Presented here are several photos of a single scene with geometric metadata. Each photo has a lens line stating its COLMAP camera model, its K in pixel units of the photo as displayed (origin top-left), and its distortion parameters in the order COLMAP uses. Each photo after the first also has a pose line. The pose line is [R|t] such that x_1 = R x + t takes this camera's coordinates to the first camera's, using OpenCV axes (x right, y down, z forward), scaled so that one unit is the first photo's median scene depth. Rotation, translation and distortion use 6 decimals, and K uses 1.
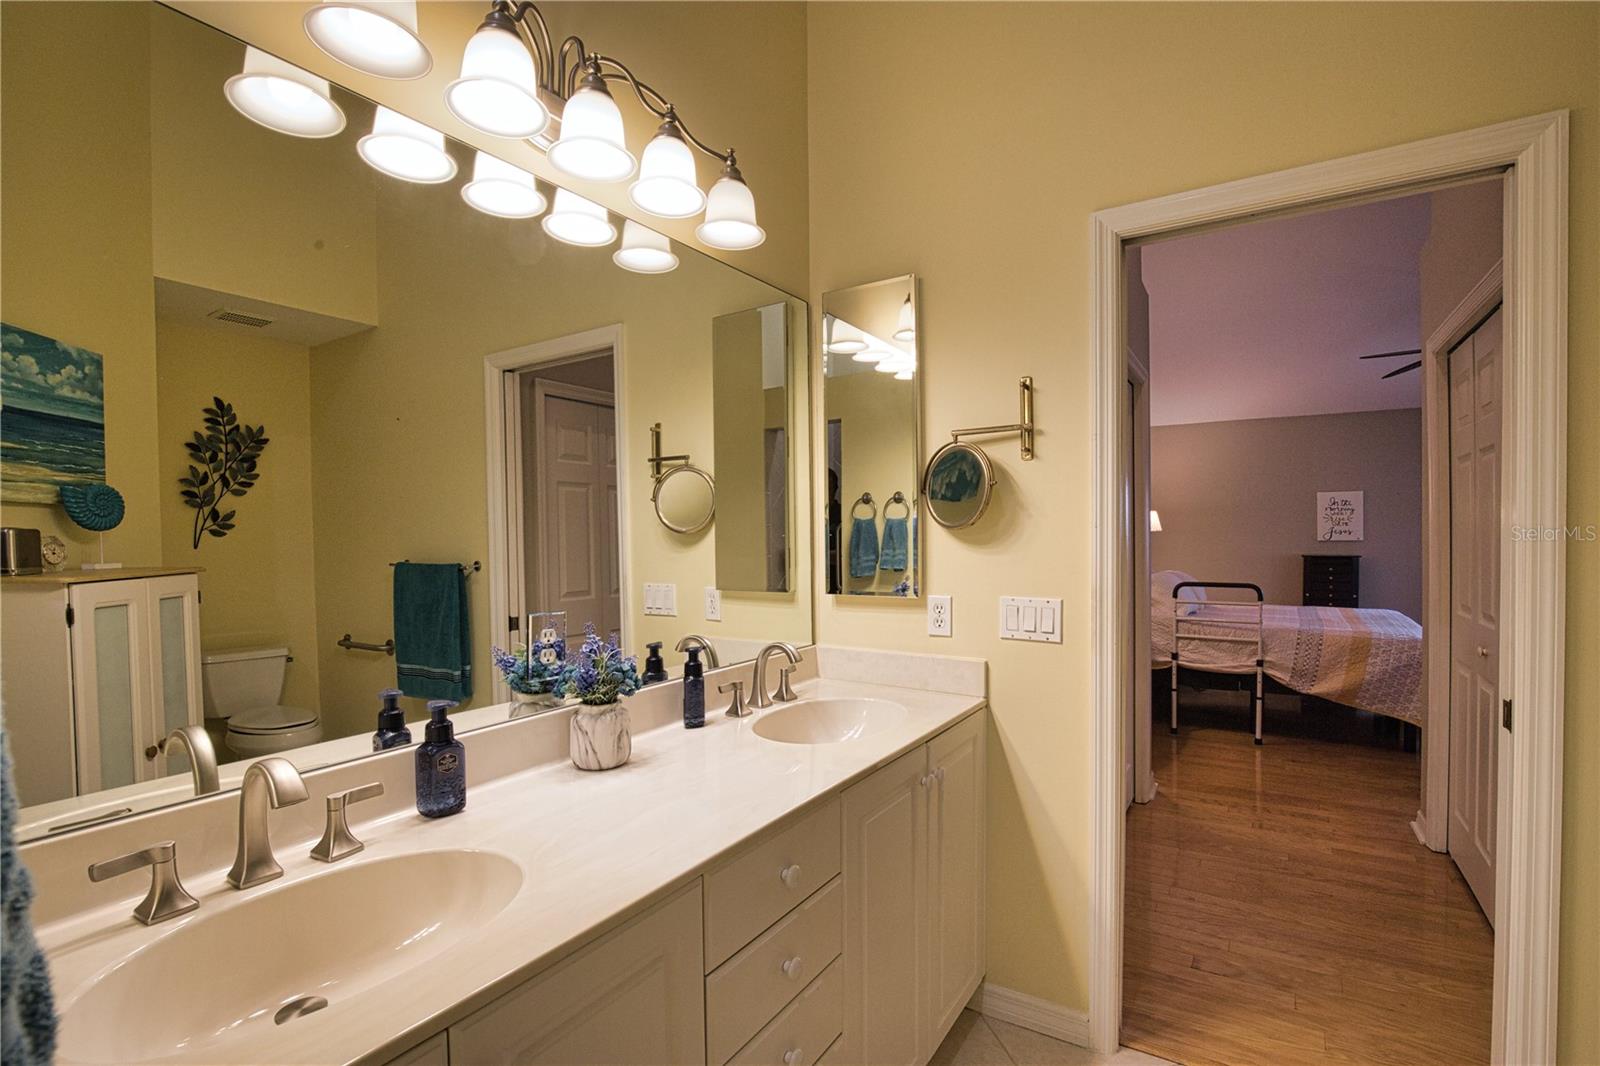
lens RADIAL K [[734.0, 0, 799.0], [0, 734.0, 538.9], [0, 0, 1]] dist [-0.040805, 0.008433]
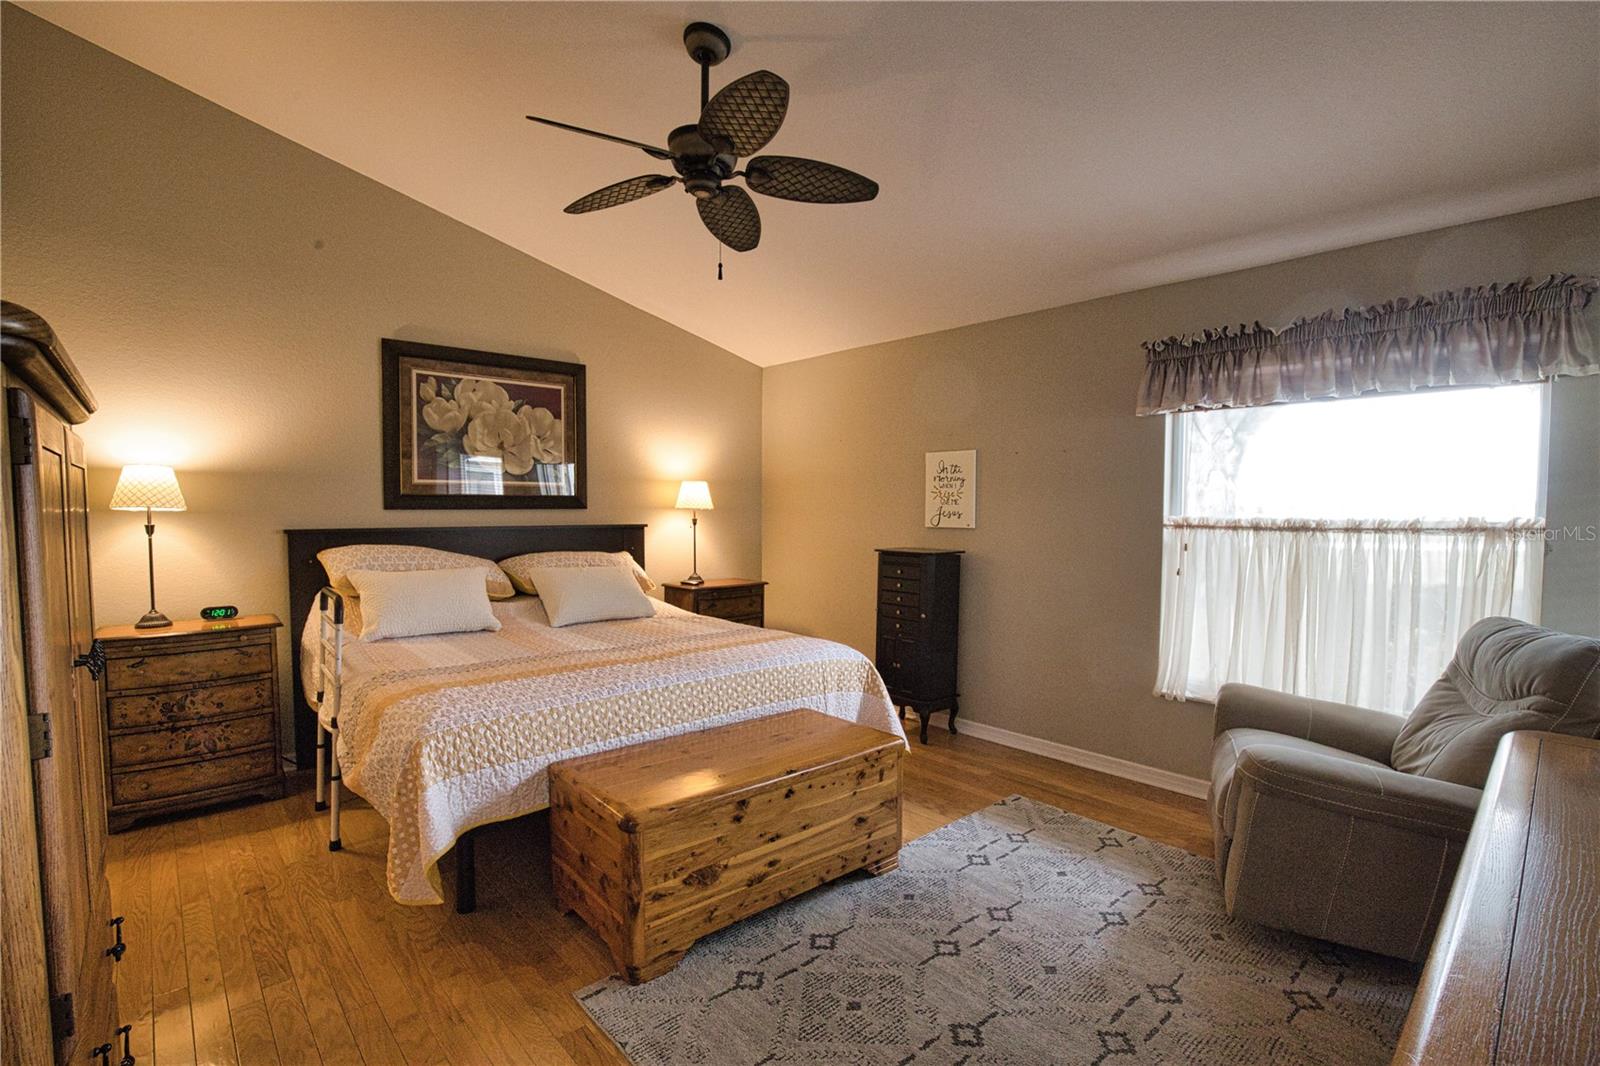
lens RADIAL K [[734.0, 0, 802.0], [0, 734.0, 539.4], [0, 0, 1]] dist [-0.040805, 0.008433]
pose [[0.968709, 0.023653, -0.247068, 0.792135], [-0.014361, 0.999122, 0.039345, -0.011217], [0.247782, -0.034566, 0.968199, 0.337466]]
